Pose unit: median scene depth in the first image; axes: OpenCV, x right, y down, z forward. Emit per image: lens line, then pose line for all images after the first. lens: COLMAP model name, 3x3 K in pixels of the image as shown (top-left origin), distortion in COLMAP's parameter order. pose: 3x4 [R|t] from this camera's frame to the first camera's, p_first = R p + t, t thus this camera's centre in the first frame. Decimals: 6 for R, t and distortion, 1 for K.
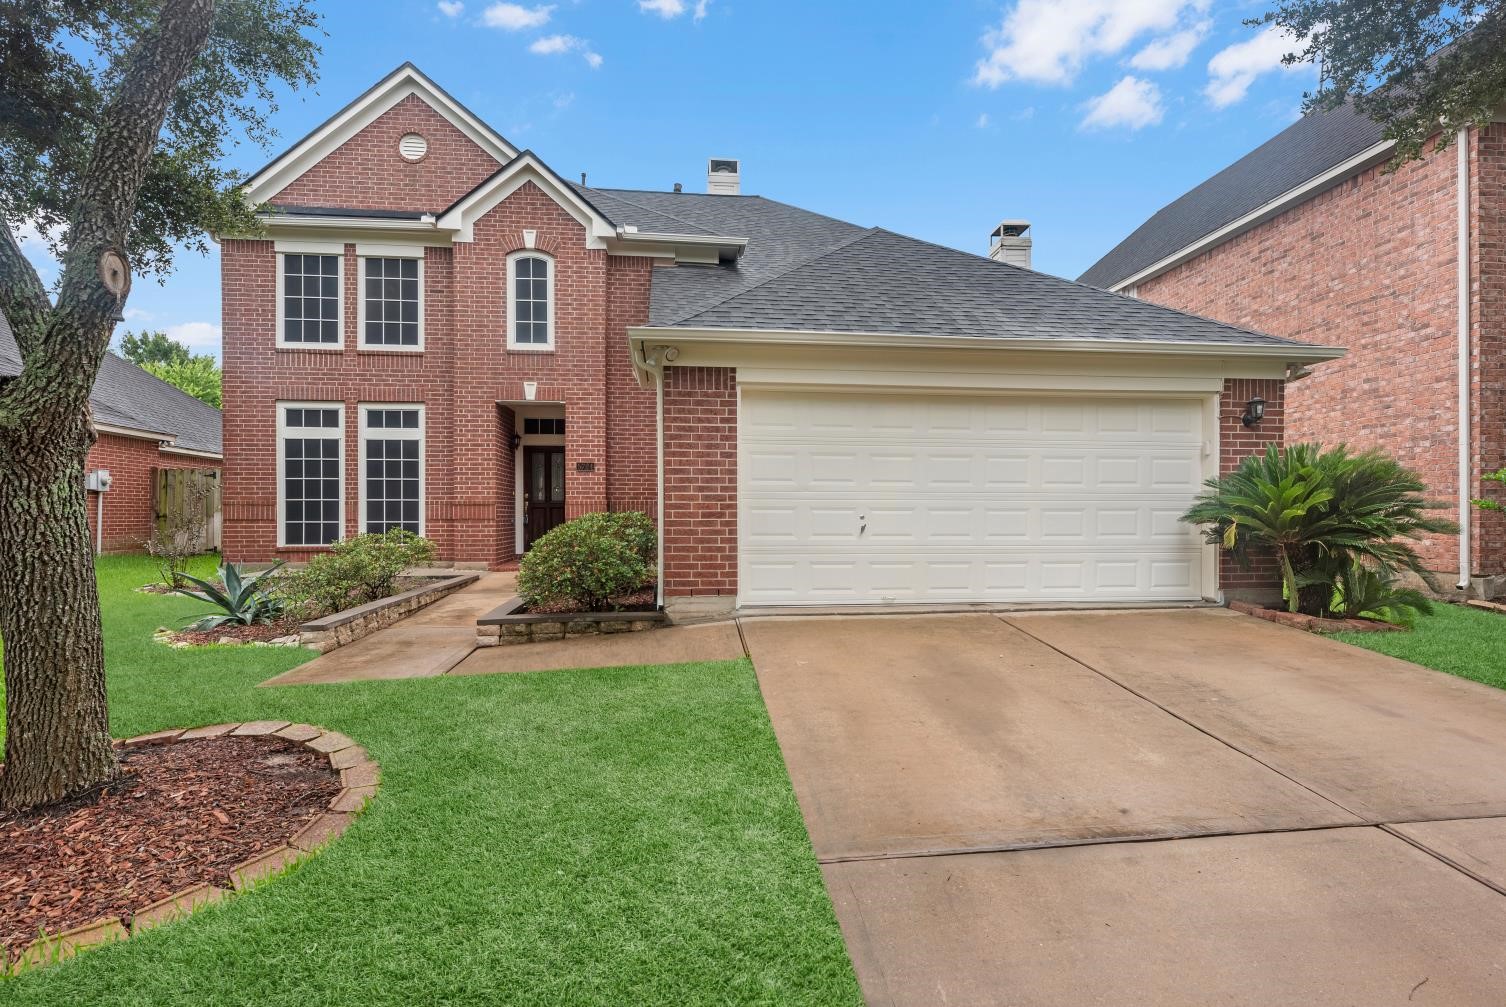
lens RADIAL K [[722.3, 0, 769.8], [0, 722.3, 527.4], [0, 0, 1]] dist [-0.020907, -0.000409]
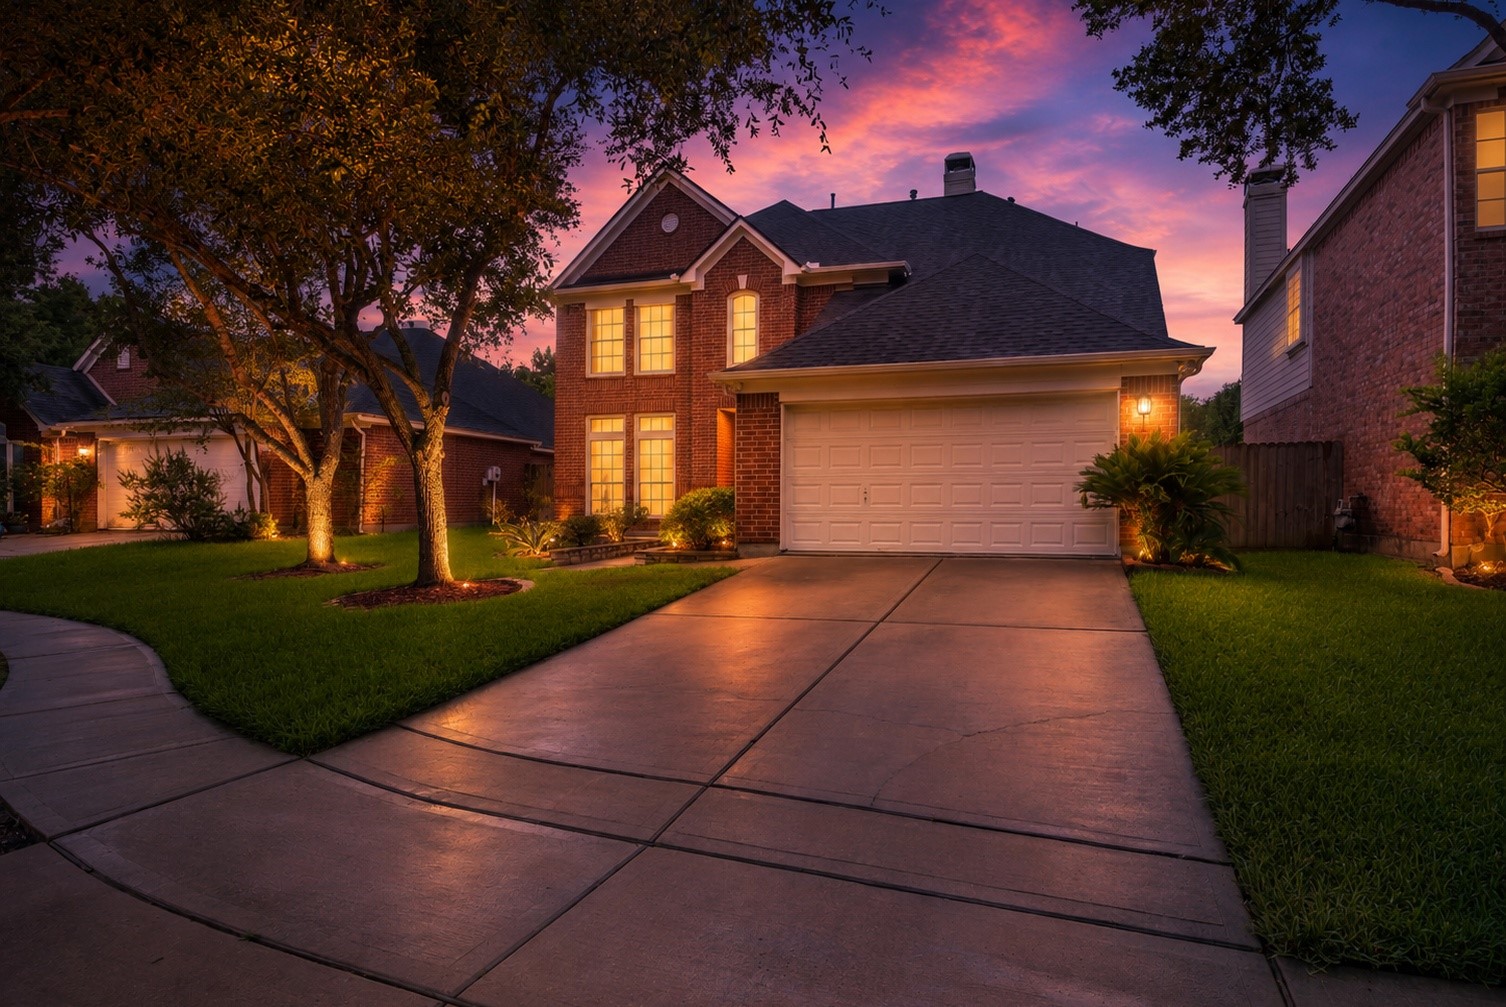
lens RADIAL K [[813.6, 0, 754.0], [0, 813.6, 501.6], [0, 0, 1]] dist [-0.001328, 0.000051]
pose [[0.888667, 0.003206, -0.458542, 0.362162], [-0.014993, 0.999644, -0.022069, 0.025238], [0.458308, 0.026487, 0.888399, -0.285848]]
